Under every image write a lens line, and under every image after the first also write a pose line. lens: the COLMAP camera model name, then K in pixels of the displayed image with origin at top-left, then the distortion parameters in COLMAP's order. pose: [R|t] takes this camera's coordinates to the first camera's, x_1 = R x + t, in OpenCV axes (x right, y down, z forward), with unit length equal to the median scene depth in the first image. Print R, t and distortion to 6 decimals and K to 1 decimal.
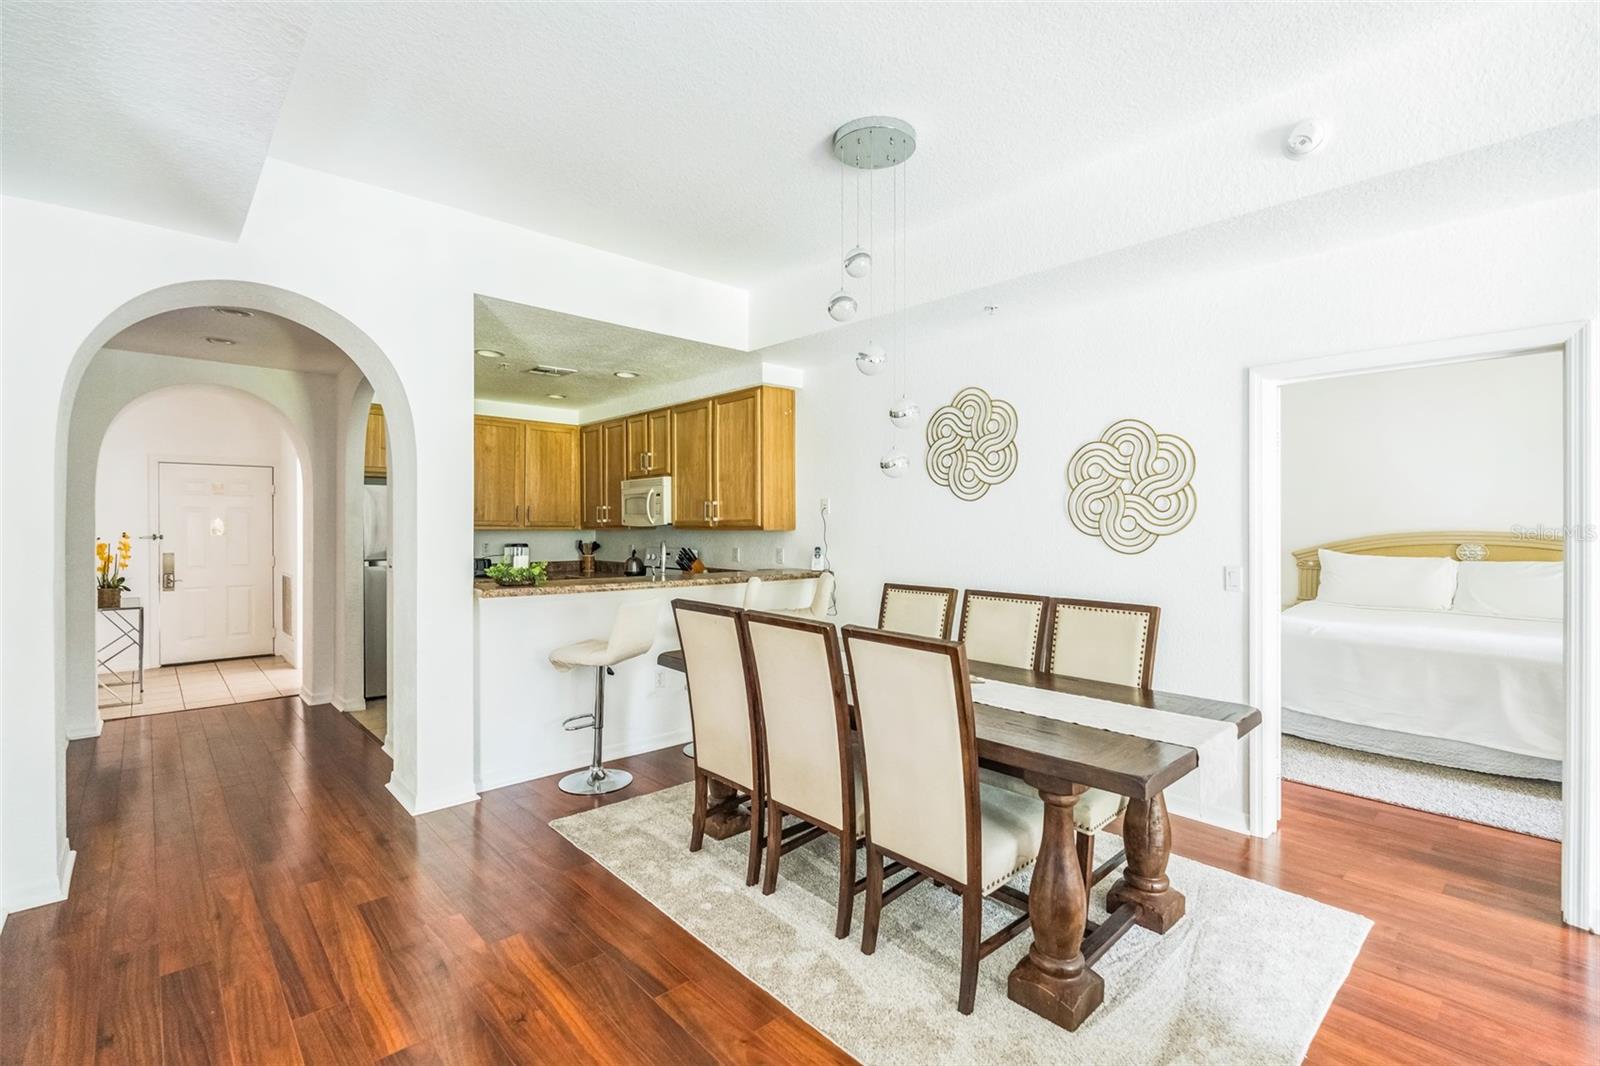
lens RADIAL K [[715.5, 0, 794.6], [0, 715.5, 521.7], [0, 0, 1]] dist [-0.013039, 0.000750]
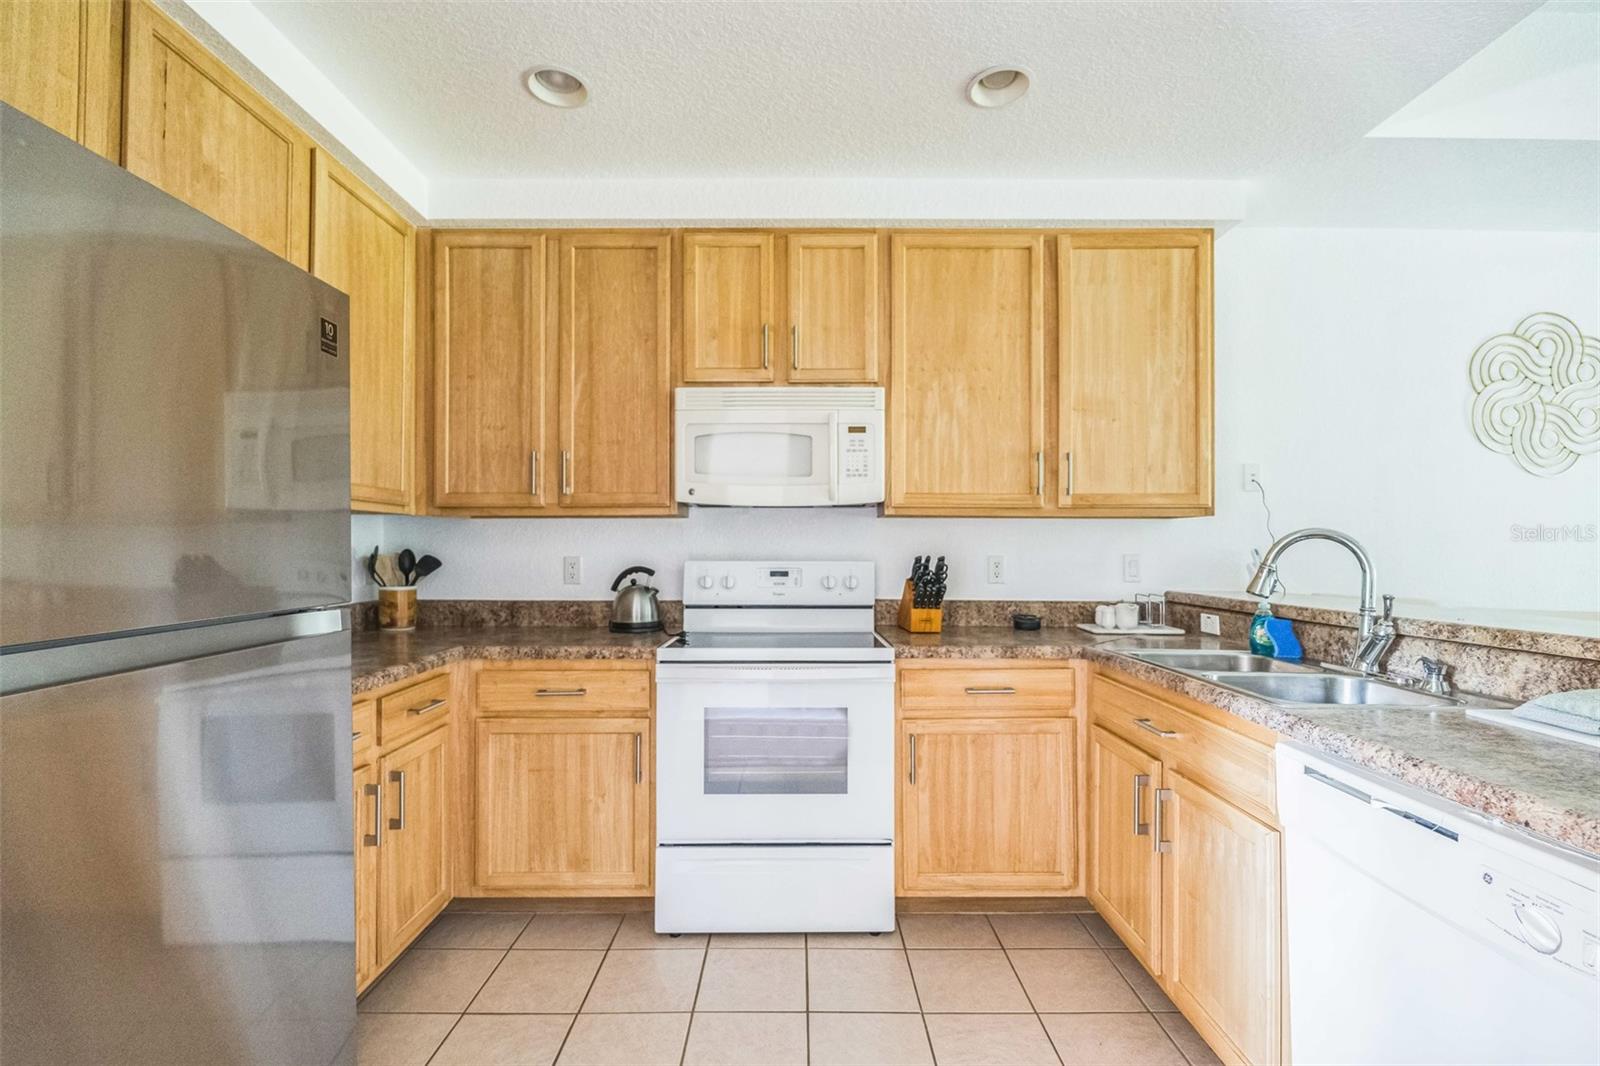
lens RADIAL K [[715.5, 0, 800.0], [0, 715.5, 537.6], [0, 0, 1]] dist [-0.013039, 0.000750]
pose [[0.676466, 0.014963, 0.736322, -0.481764], [-0.006749, 0.999878, -0.014119, 0.029060], [-0.736443, 0.004581, 0.676484, 0.691064]]
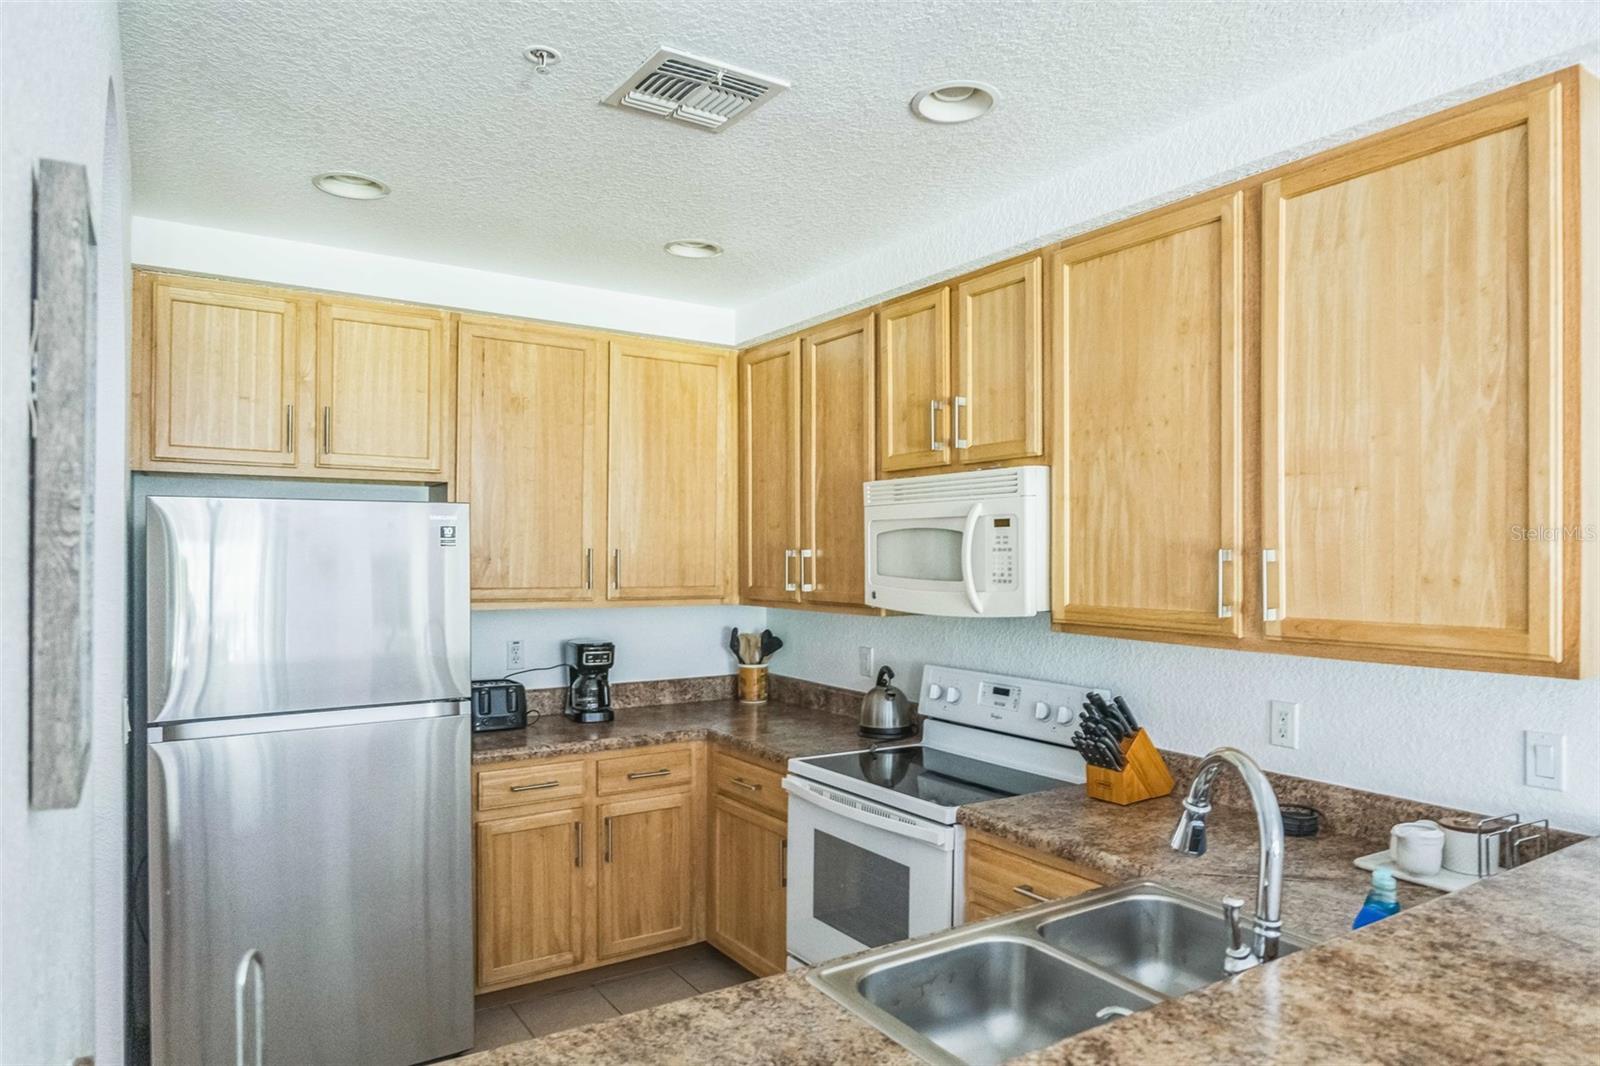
lens RADIAL K [[987.2, 0, 797.9], [0, 987.2, 547.4], [0, 0, 1]] dist [-0.022160, -0.003579]
pose [[0.986133, 0.003047, -0.165926, -0.193297], [-0.002999, 0.999995, 0.000545, -0.024445], [0.165927, -0.000040, 0.986138, 0.505668]]
